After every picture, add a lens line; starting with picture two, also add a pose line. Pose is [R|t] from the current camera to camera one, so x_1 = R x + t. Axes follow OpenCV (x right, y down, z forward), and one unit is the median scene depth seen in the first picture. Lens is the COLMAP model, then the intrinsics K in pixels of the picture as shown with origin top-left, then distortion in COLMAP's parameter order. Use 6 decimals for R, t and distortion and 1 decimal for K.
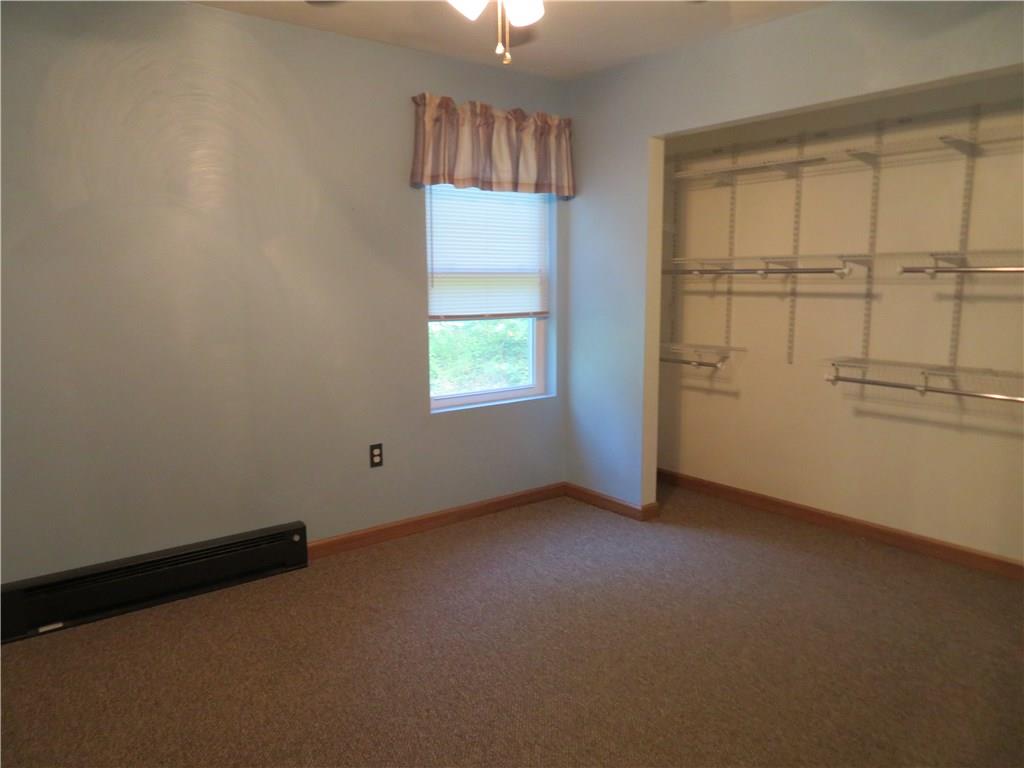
lens RADIAL K [[731.9, 0, 517.4], [0, 731.9, 383.6], [0, 0, 1]] dist [-0.008713, -0.001896]
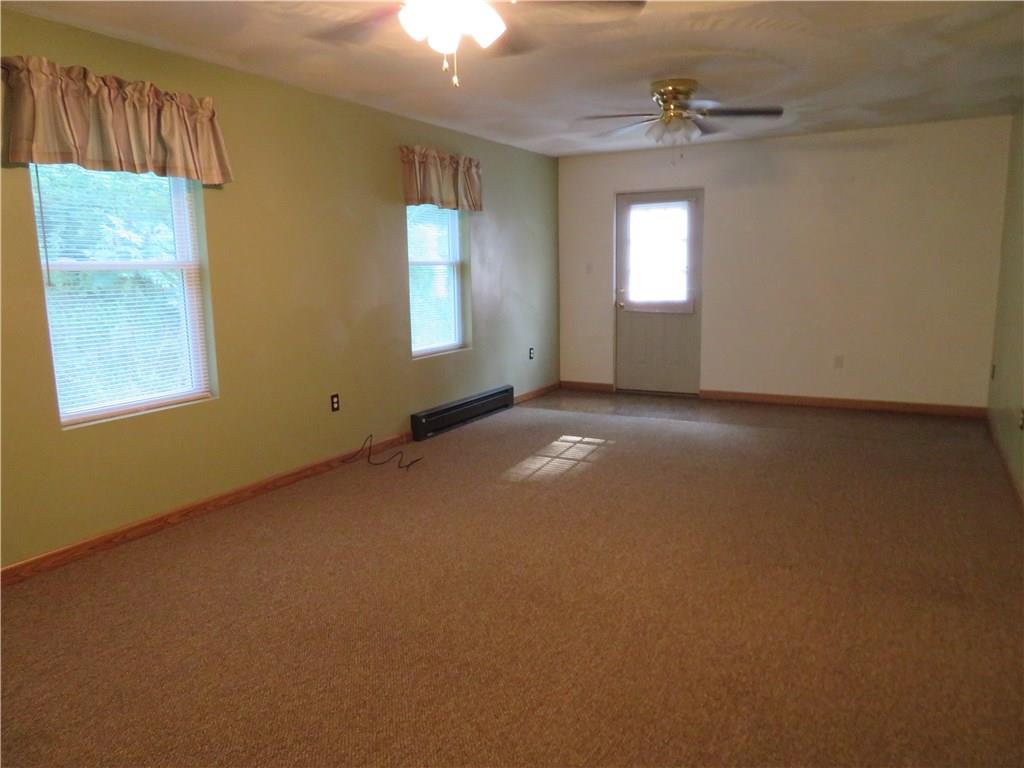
lens RADIAL K [[731.9, 0, 508.0], [0, 731.9, 385.2], [0, 0, 1]] dist [-0.008713, -0.001896]
pose [[0.906019, -0.071014, 0.417238, -0.460111], [0.066471, 0.997464, 0.025430, 0.053917], [-0.417986, 0.004694, 0.908442, -0.334272]]
